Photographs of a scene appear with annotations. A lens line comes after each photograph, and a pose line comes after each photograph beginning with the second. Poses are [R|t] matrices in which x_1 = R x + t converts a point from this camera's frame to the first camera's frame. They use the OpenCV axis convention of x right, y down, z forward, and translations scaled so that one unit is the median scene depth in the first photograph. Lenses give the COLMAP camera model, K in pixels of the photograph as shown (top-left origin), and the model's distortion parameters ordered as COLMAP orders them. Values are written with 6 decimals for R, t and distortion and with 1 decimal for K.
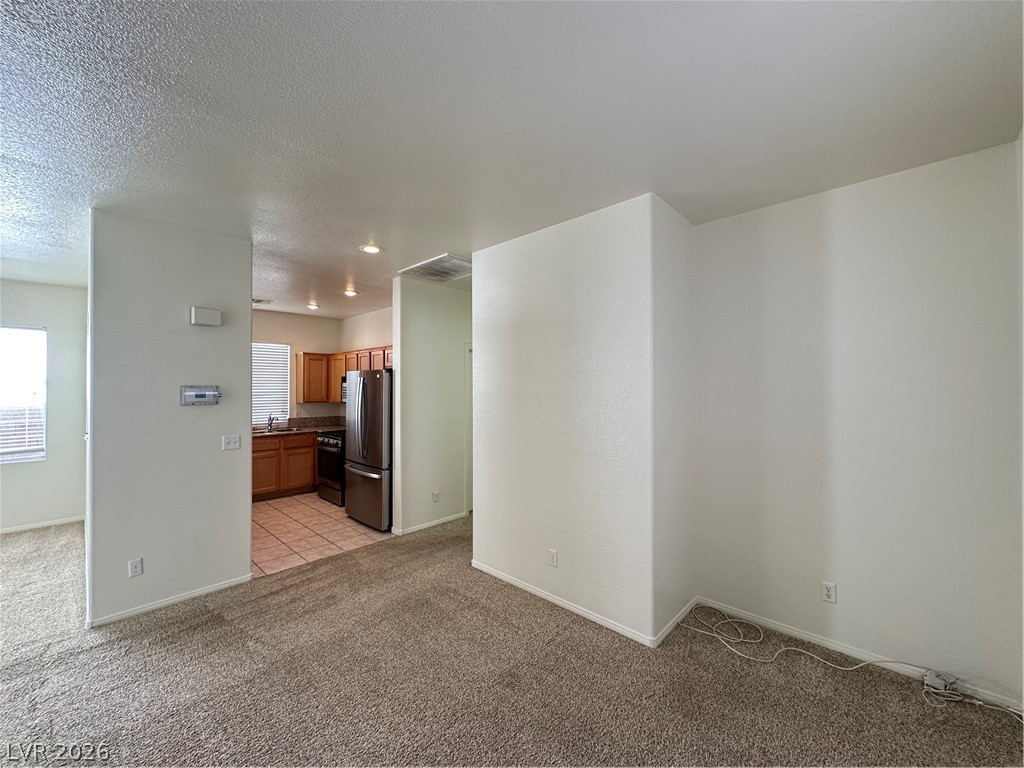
lens RADIAL K [[409.7, 0, 512.0], [0, 409.7, 384.0], [0, 0, 1]] dist [0.000263, -0.000080]
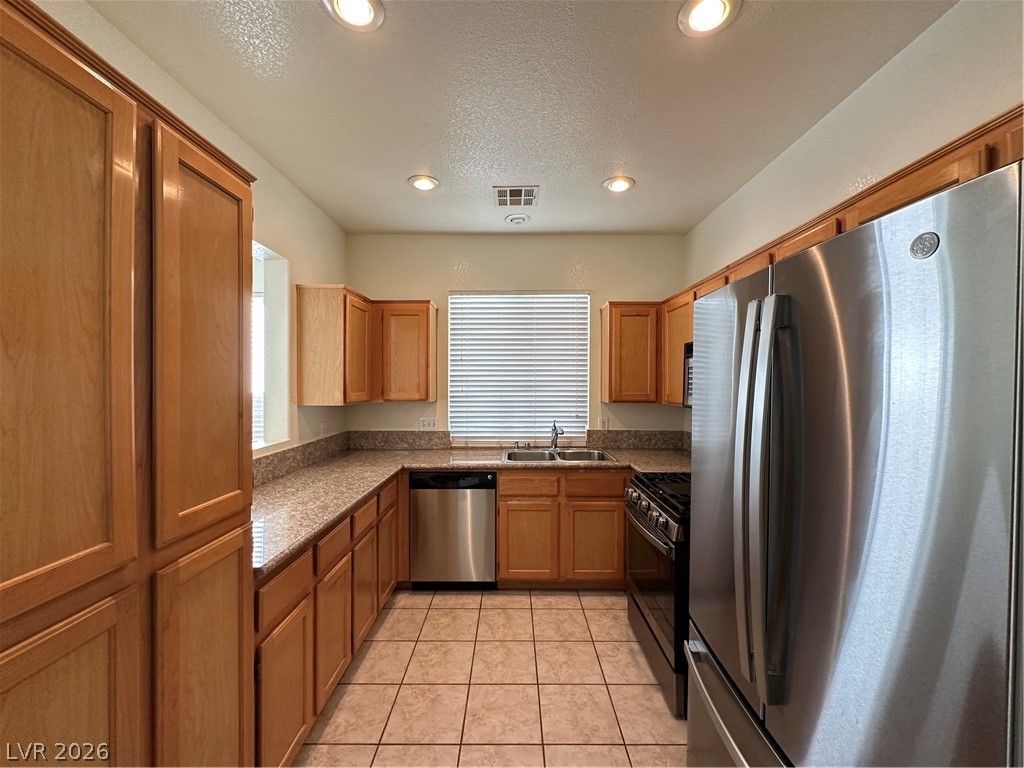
lens RADIAL K [[409.7, 0, 512.0], [0, 409.7, 384.0], [0, 0, 1]] dist [0.000263, -0.000080]
pose [[0.680540, 0.007046, -0.732677, -0.223287], [0.005301, 0.999880, 0.014540, 0.014984], [0.732692, -0.013779, 0.680421, 0.571486]]
